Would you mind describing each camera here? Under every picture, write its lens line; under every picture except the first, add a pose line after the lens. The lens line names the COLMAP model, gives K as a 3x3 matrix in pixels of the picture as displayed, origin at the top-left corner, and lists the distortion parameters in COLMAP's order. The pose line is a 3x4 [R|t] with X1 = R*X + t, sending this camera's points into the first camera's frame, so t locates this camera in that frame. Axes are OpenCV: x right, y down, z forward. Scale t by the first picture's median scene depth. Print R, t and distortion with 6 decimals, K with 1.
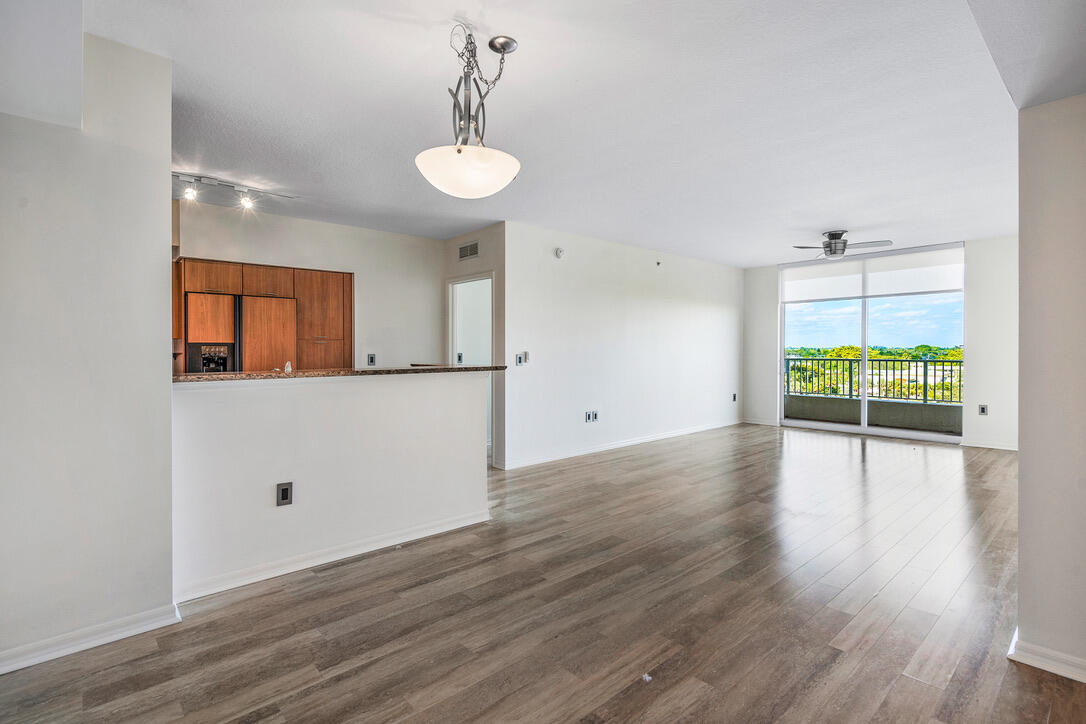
lens RADIAL K [[495.0, 0, 545.9], [0, 495.0, 348.0], [0, 0, 1]] dist [0.000666, 0.000090]
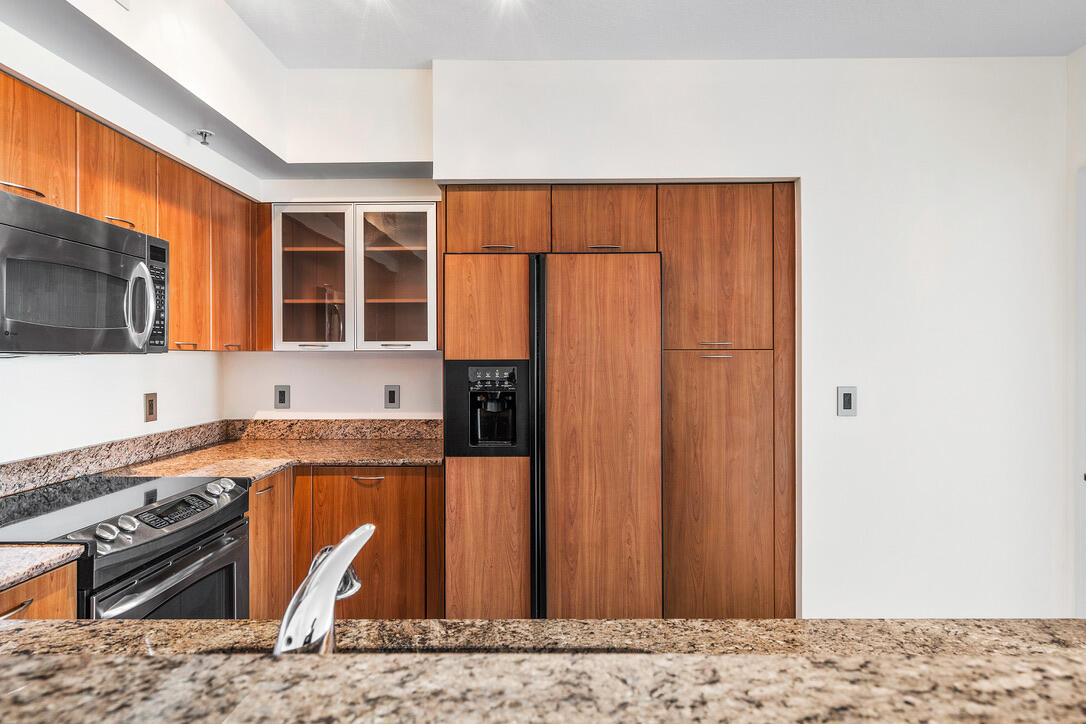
lens RADIAL K [[620.5, 0, 524.1], [0, 620.5, 360.6], [0, 0, 1]] dist [0.002957, 0.000443]
pose [[0.722433, 0.004542, -0.691427, -0.183517], [0.002285, 0.999957, 0.008956, -0.010475], [0.691438, -0.008050, 0.722391, 0.442938]]
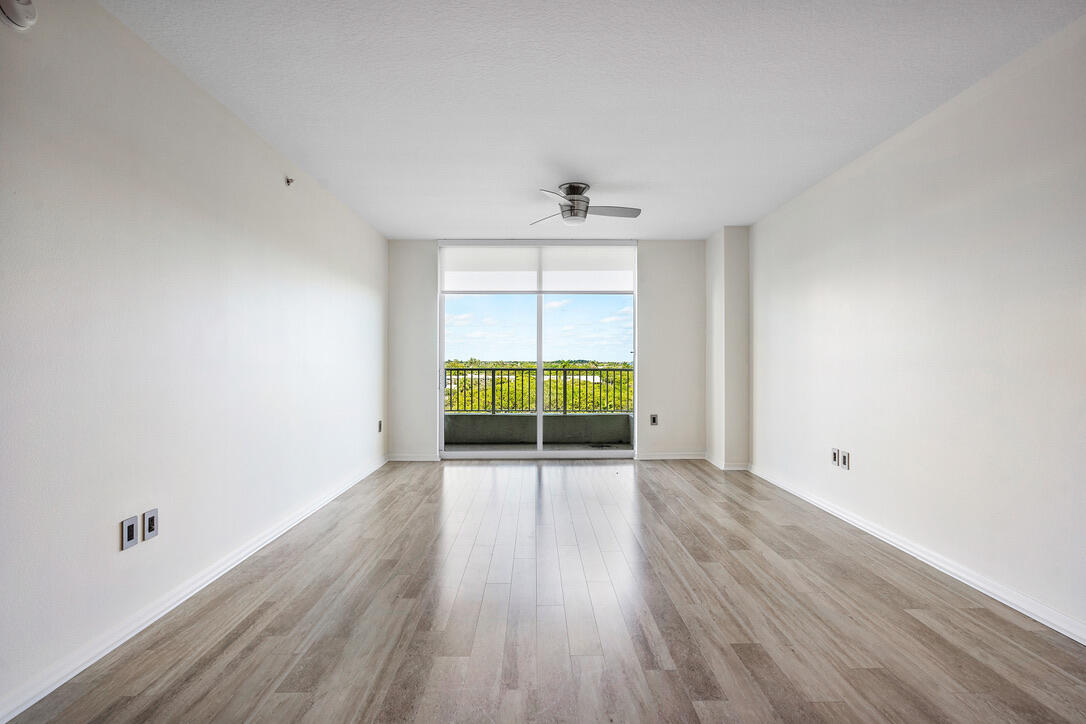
lens RADIAL K [[517.3, 0, 543.0], [0, 517.3, 362.0], [0, 0, 1]] dist [0.003190, 0.000245]
pose [[0.671976, 0.001612, 0.740571, 0.010754], [-0.002731, 0.999996, 0.000302, 0.017125], [-0.740568, -0.002225, 0.671978, 0.541763]]
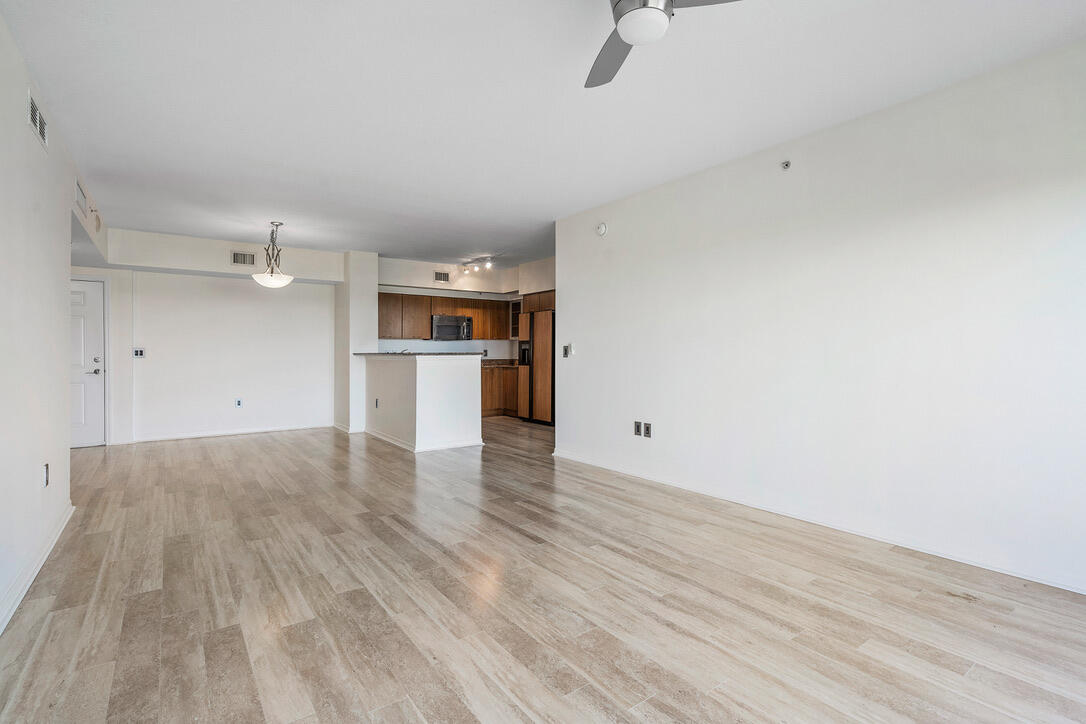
lens RADIAL K [[592.0, 0, 571.6], [0, 592.0, 356.7], [0, 0, 1]] dist [0.000331, 0.000373]
pose [[-0.127382, 0.008702, -0.991816, 0.991790], [0.006128, 0.999949, 0.007986, 0.022403], [0.991835, -0.005061, -0.127428, 1.024164]]
